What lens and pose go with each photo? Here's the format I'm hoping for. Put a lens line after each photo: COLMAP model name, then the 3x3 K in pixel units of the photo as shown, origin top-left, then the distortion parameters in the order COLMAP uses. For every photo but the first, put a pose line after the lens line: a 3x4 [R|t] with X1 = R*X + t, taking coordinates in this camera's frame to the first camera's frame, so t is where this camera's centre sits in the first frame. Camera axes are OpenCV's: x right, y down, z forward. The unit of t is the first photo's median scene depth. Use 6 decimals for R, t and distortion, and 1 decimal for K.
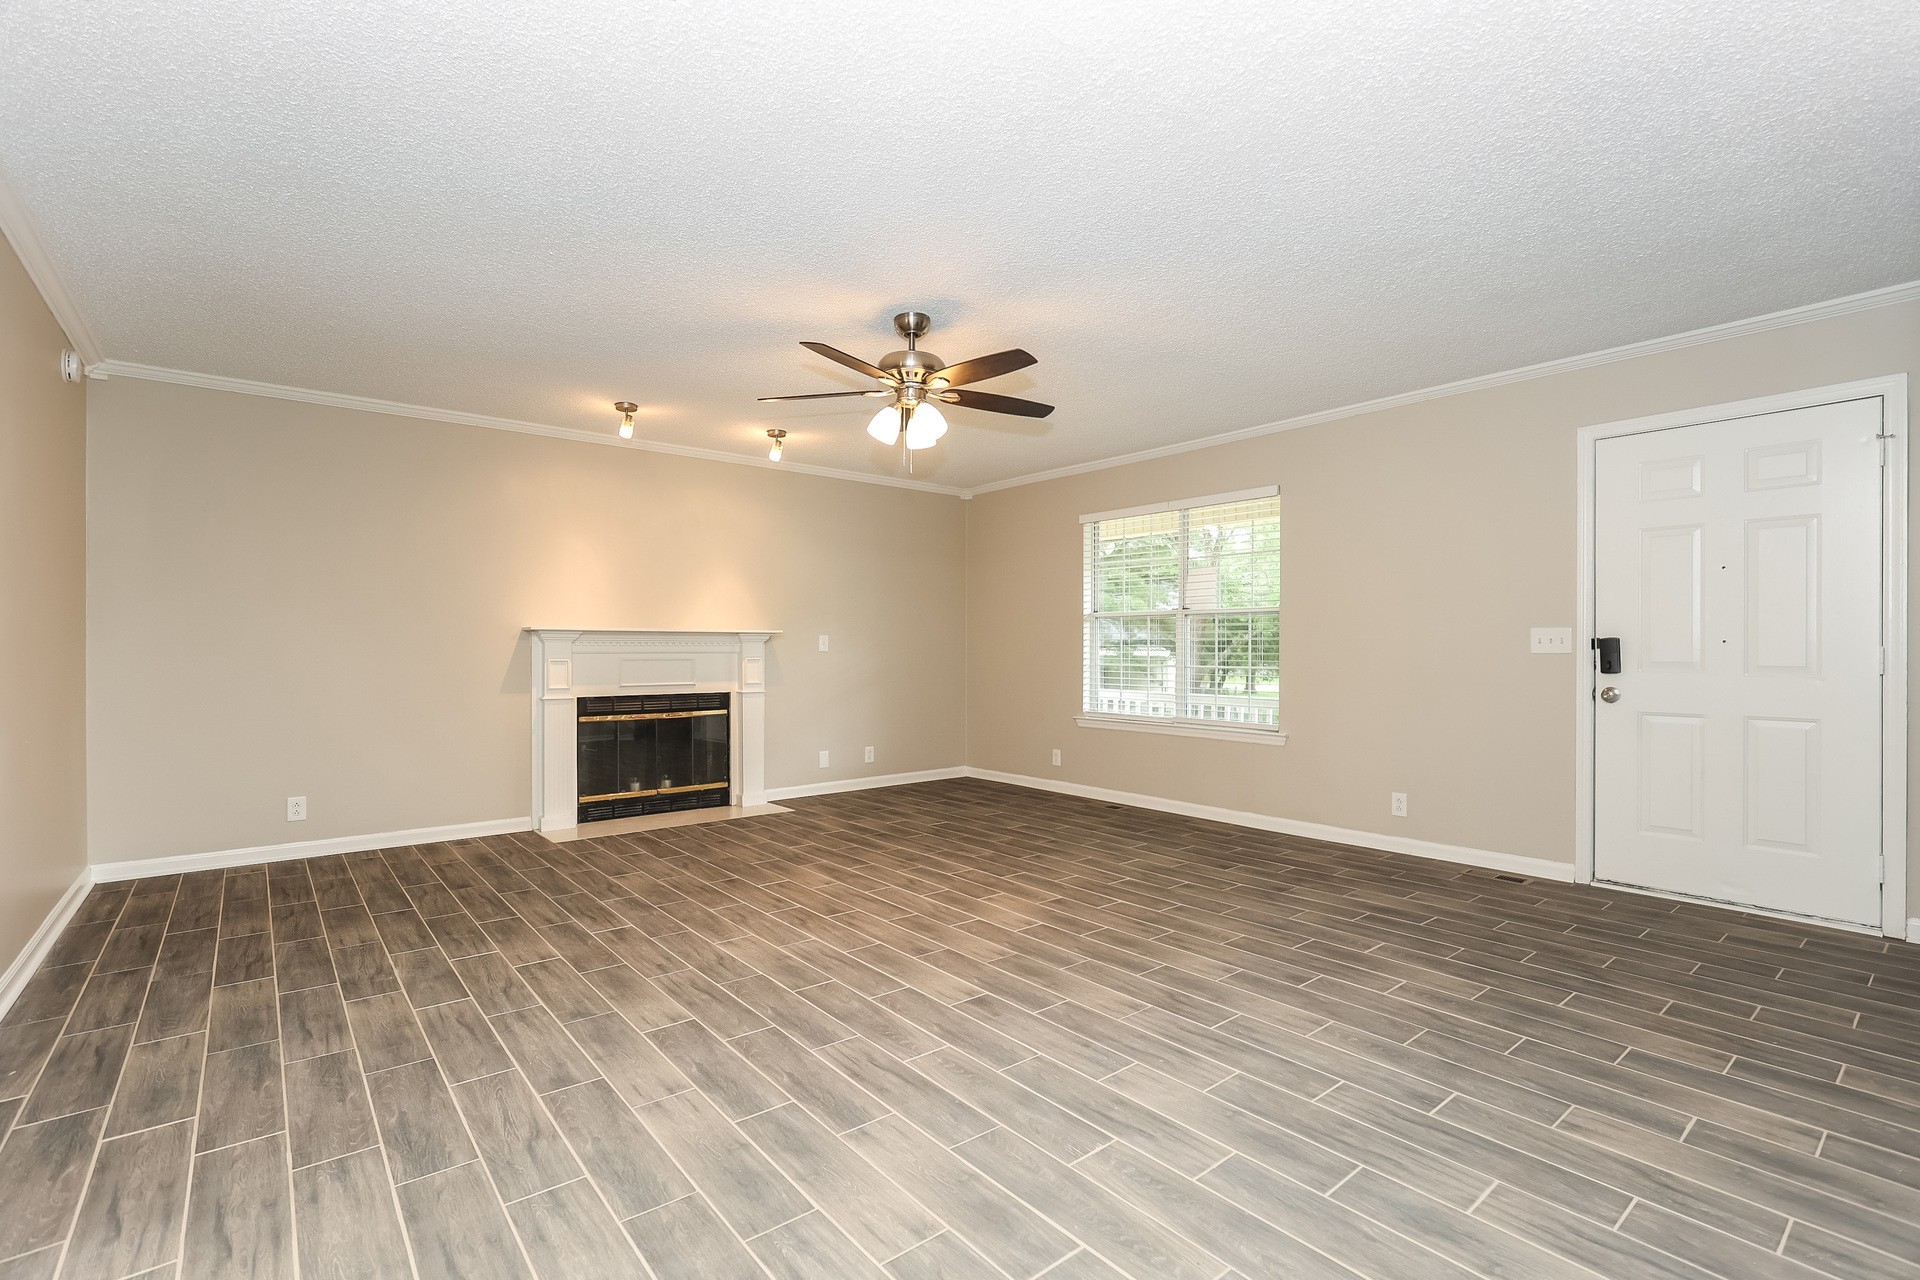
lens RADIAL K [[869.9, 0, 960.0], [0, 869.9, 640.0], [0, 0, 1]] dist [0.007824, 0.000293]
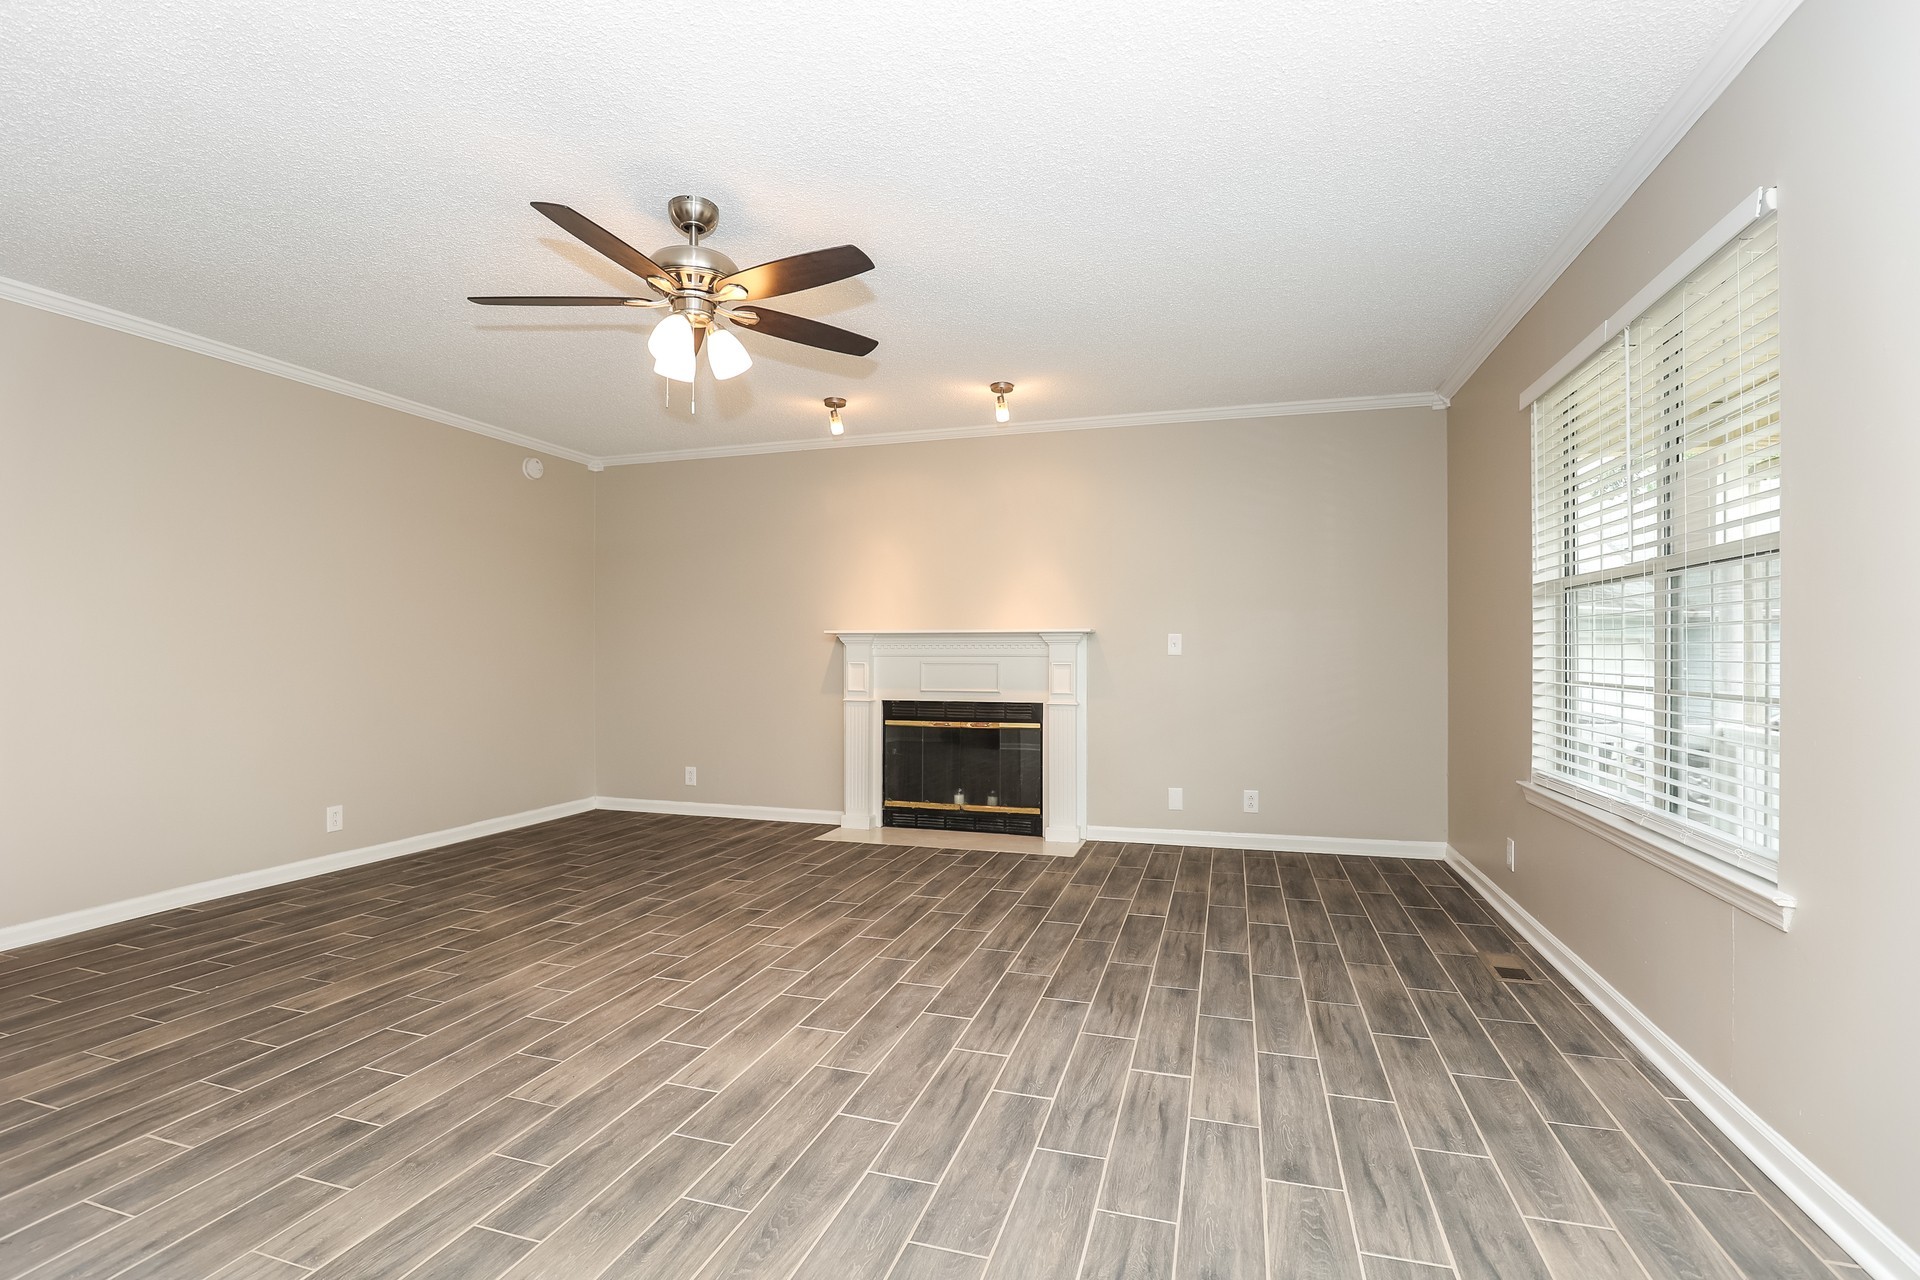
lens RADIAL K [[885.1, 0, 955.8], [0, 885.1, 645.7], [0, 0, 1]] dist [-0.030474, 0.000960]
pose [[0.553695, -0.008247, -0.832679, 0.572292], [0.007374, 0.999960, -0.005001, 0.011761], [0.832687, -0.003371, 0.553734, 0.647285]]
